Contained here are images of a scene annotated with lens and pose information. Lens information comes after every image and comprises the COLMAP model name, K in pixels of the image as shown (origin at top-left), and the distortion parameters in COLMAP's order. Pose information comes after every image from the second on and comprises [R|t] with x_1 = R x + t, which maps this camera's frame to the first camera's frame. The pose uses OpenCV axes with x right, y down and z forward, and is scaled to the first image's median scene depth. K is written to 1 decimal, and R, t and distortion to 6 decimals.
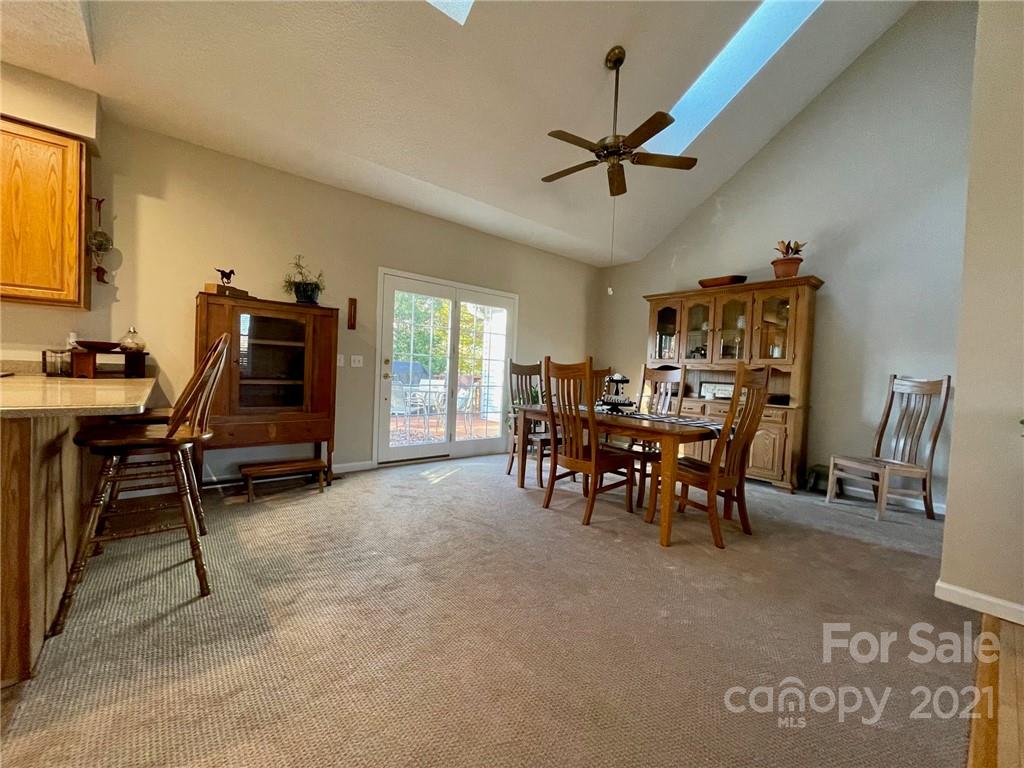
lens RADIAL K [[414.2, 0, 509.6], [0, 414.2, 382.2], [0, 0, 1]] dist [-0.002410, -0.000181]
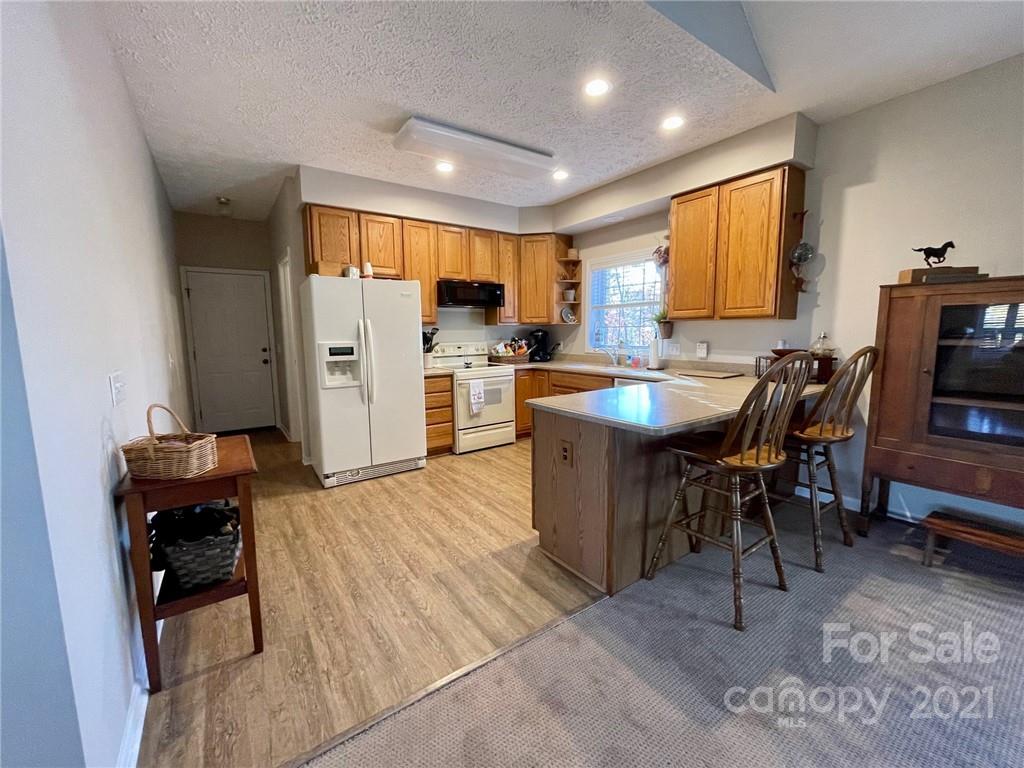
lens RADIAL K [[414.2, 0, 509.6], [0, 414.2, 382.2], [0, 0, 1]] dist [-0.002410, -0.000181]
pose [[-0.099942, 0.081642, -0.991638, 0.148169], [-0.020418, 0.996250, 0.084079, -0.082548], [0.994784, 0.028651, -0.097900, 0.356108]]
